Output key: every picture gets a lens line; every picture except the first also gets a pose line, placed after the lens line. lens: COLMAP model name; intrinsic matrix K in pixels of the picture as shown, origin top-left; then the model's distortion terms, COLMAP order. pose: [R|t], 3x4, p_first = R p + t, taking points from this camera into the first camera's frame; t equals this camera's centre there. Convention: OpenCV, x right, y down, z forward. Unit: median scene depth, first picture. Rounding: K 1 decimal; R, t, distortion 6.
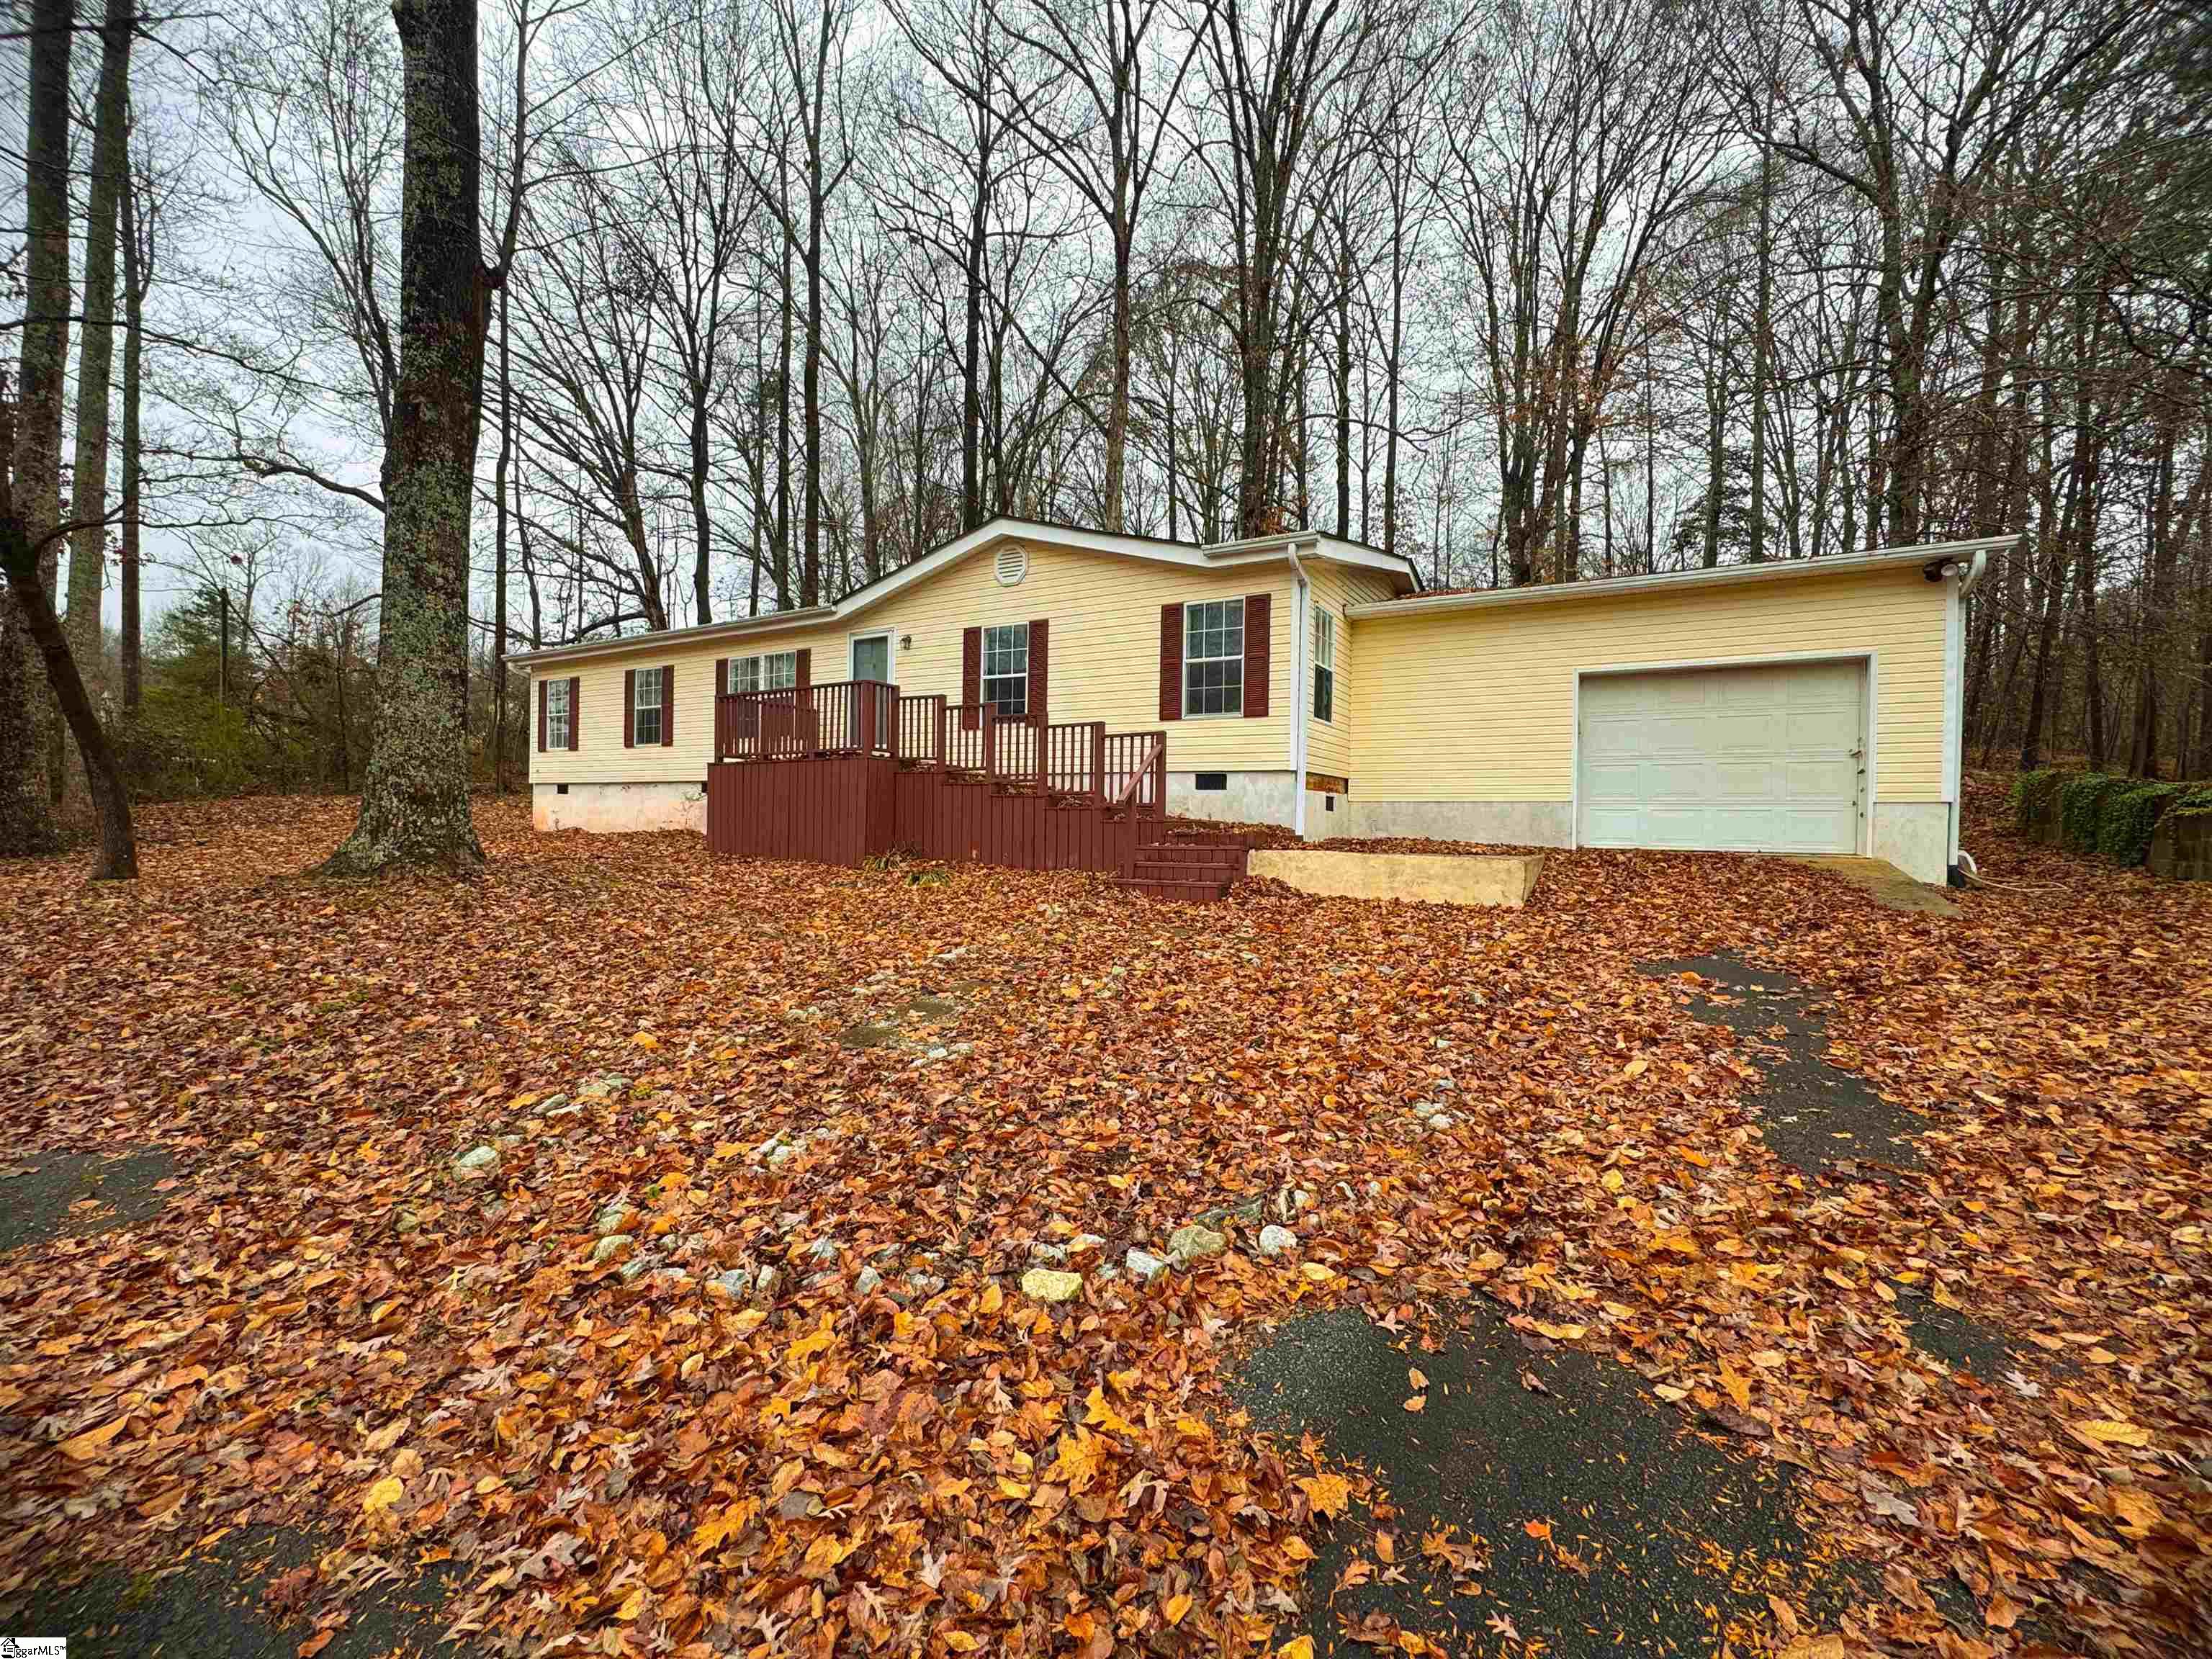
lens RADIAL K [[884.8, 0, 1104.7], [0, 884.8, 828.4], [0, 0, 1]] dist [-0.001857, -0.000010]
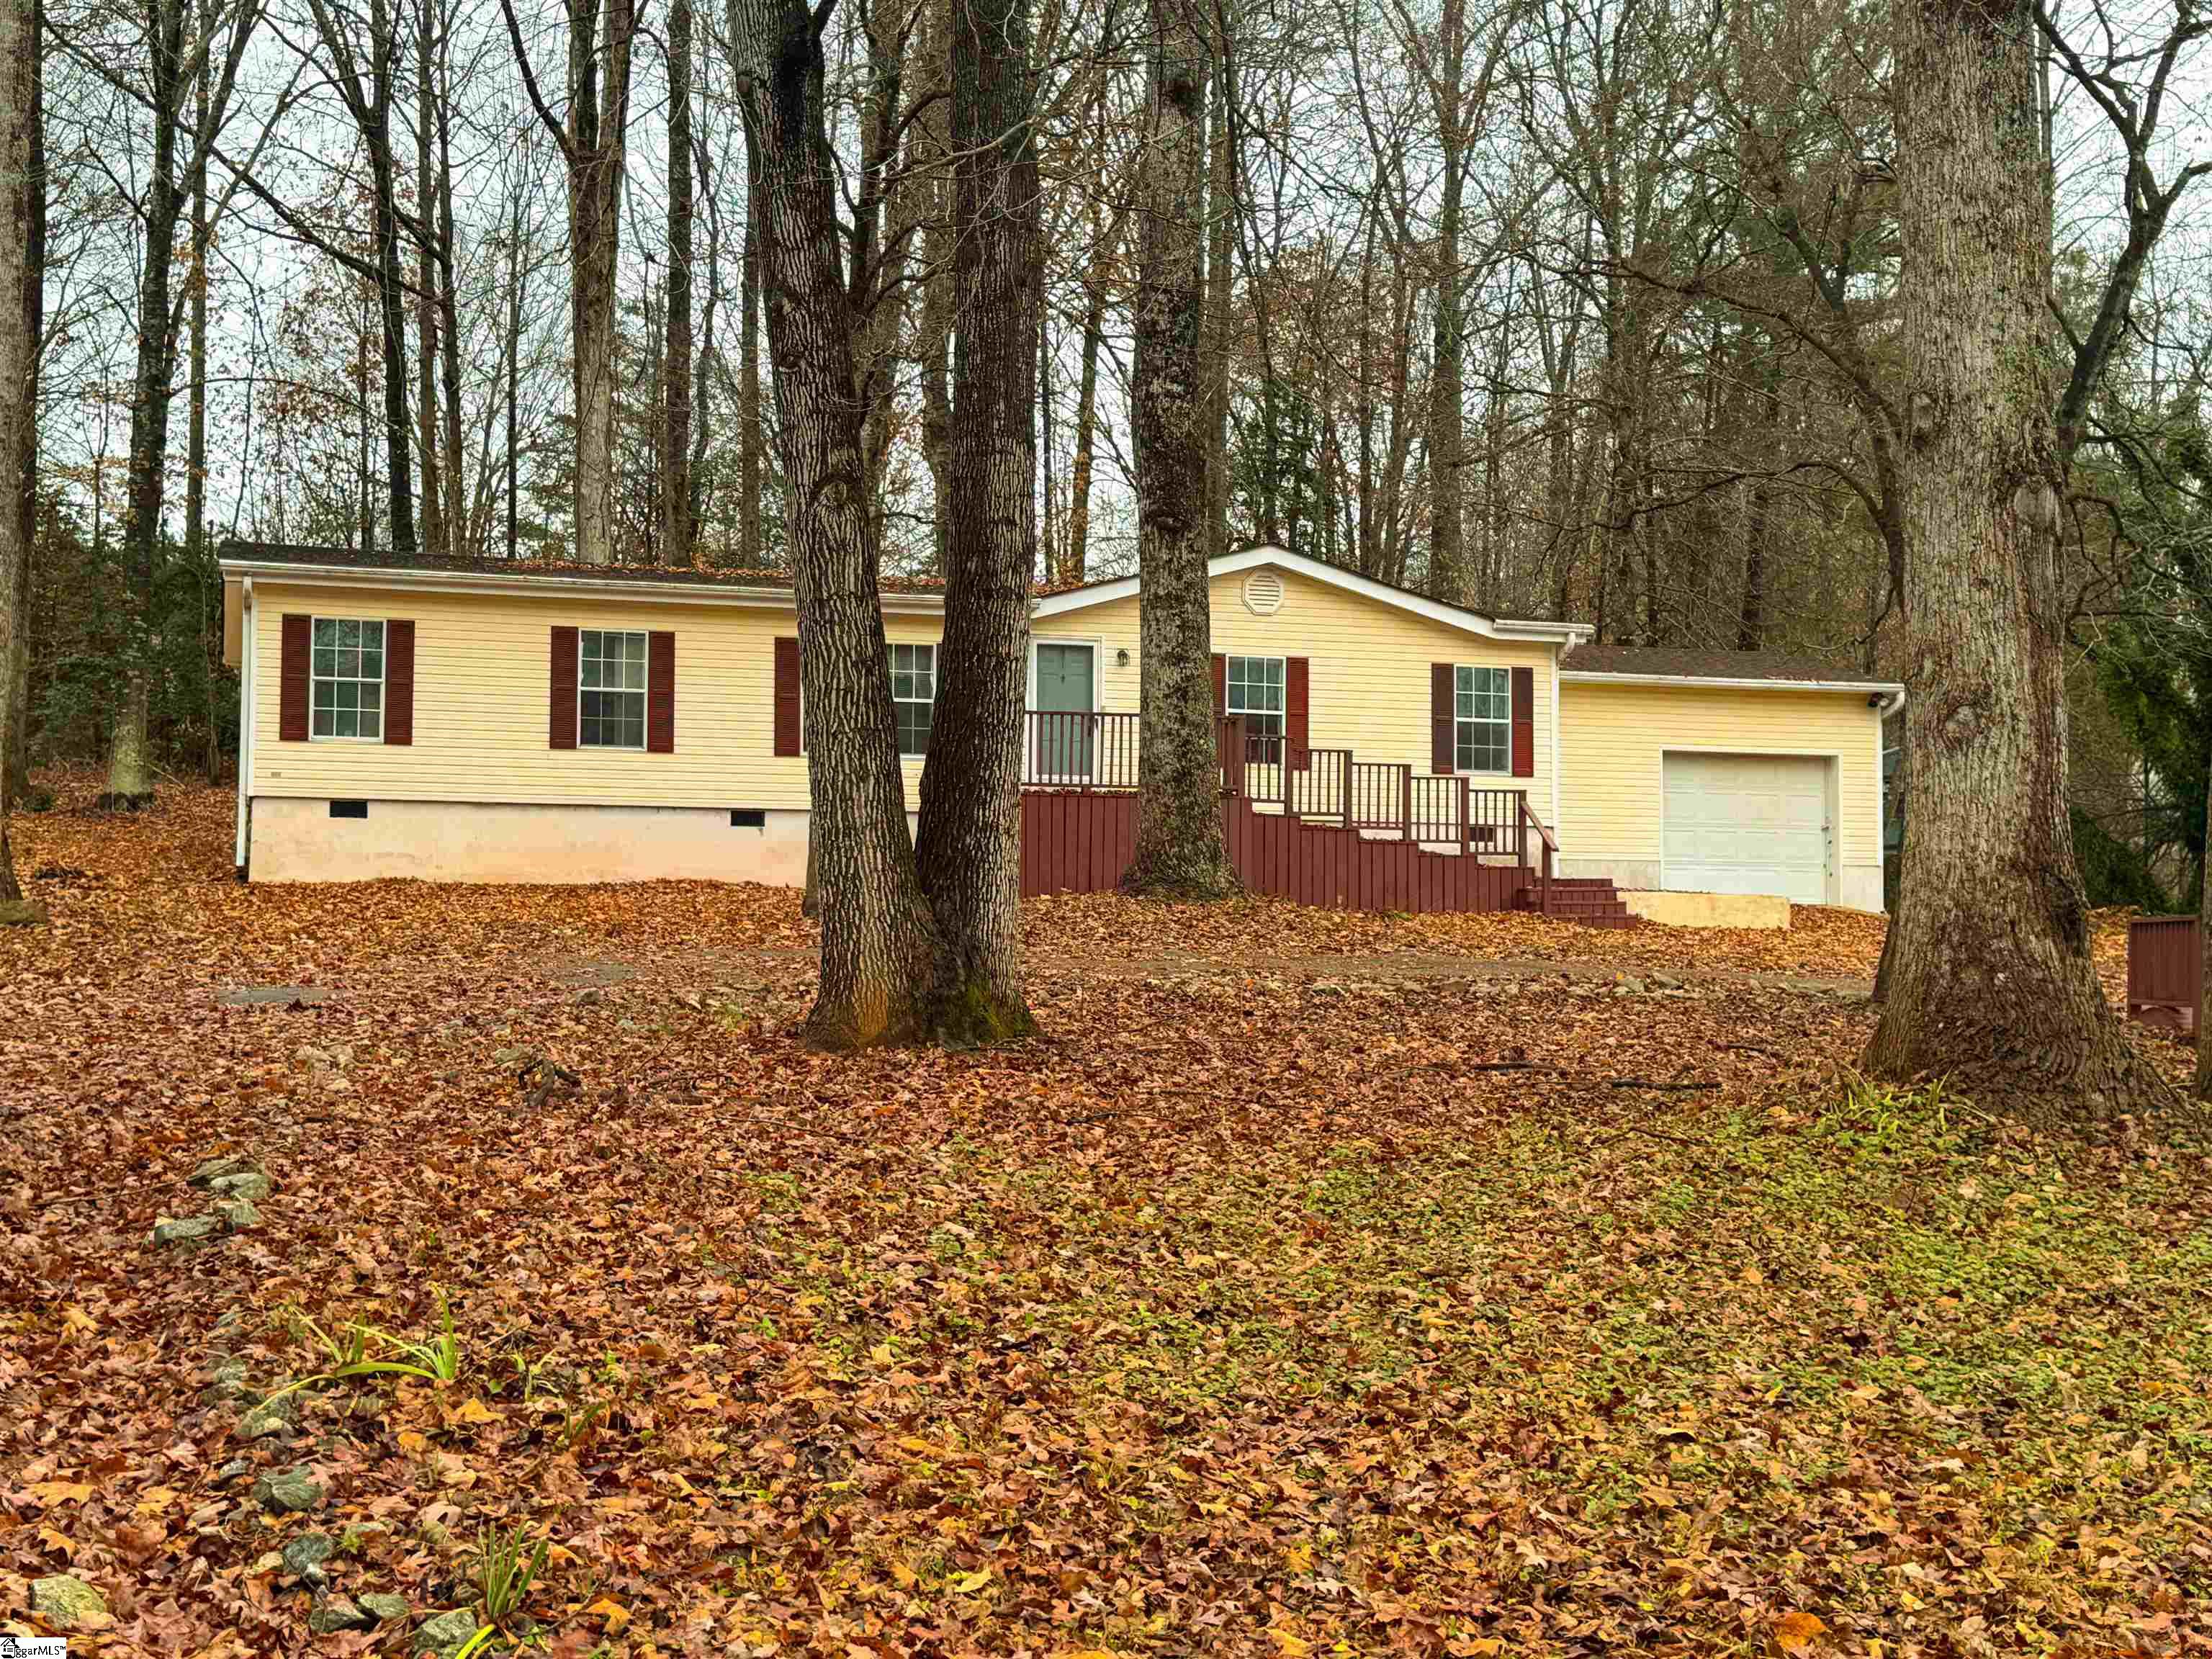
lens RADIAL K [[2838.7, 0, 1106.5], [0, 2838.7, 828.2], [0, 0, 1]] dist [0.027426, 0.000000]
pose [[0.687477, 0.031650, 0.725516, -2.645347], [0.010072, 0.998538, -0.053104, 0.116303], [-0.726136, 0.043815, 0.686153, -1.011807]]
